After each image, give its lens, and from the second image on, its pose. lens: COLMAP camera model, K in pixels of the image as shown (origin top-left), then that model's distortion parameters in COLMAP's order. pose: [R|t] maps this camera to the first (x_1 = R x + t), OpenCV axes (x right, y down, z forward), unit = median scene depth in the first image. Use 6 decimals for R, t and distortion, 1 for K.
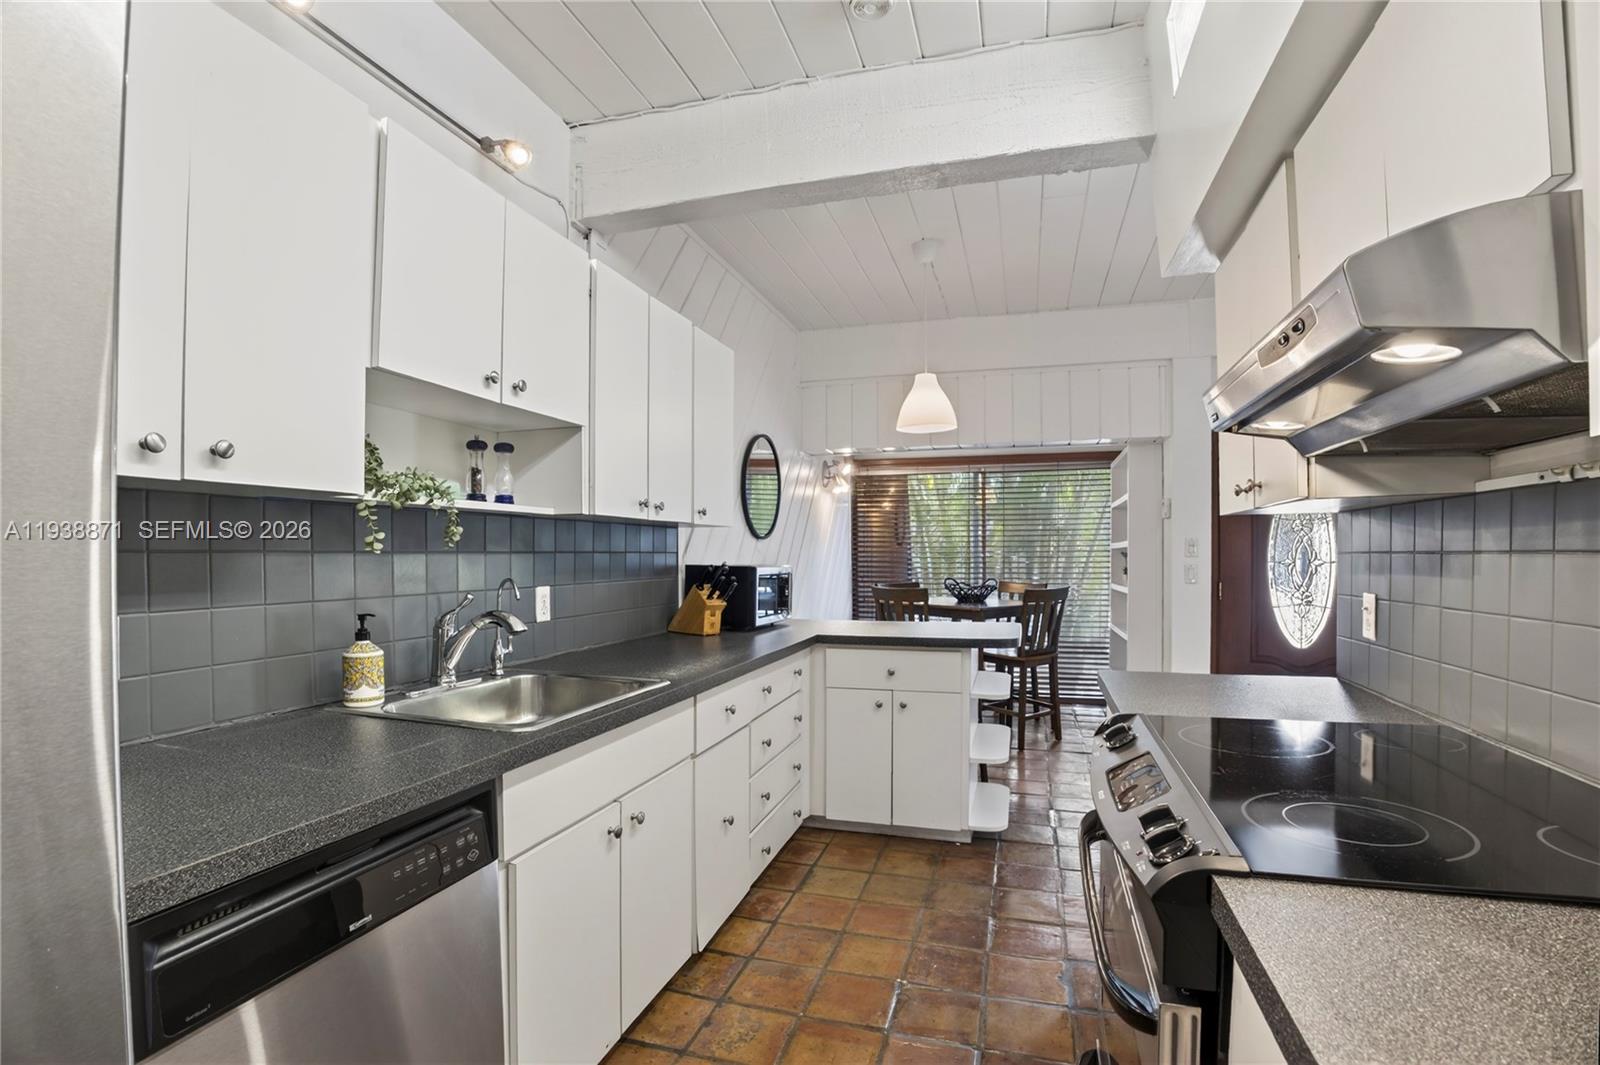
lens RADIAL K [[737.7, 0, 804.8], [0, 737.7, 565.7], [0, 0, 1]] dist [-0.080754, 0.028575]
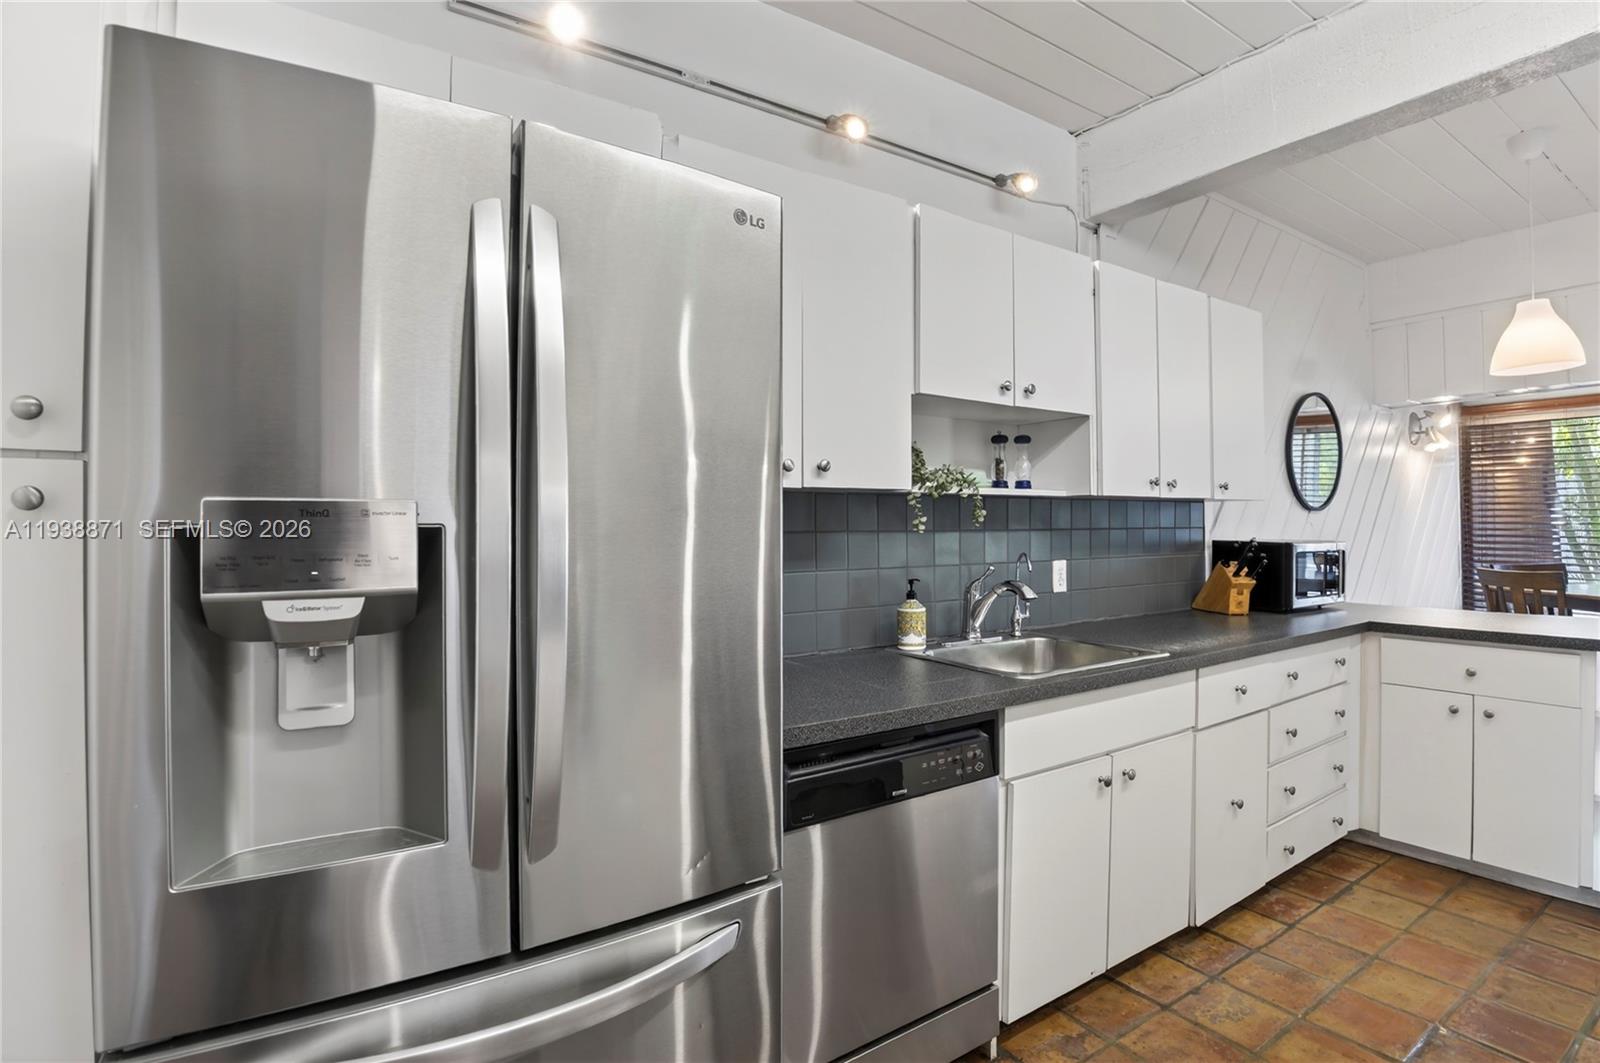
lens RADIAL K [[745.1, 0, 800.0], [0, 745.1, 531.5], [0, 0, 1]] dist [-0.047260, 0.000419]
pose [[0.756230, -0.003319, -0.654297, 0.088295], [-0.002432, 0.999966, -0.007883, -0.006206], [0.654301, 0.007552, 0.756196, -0.118713]]
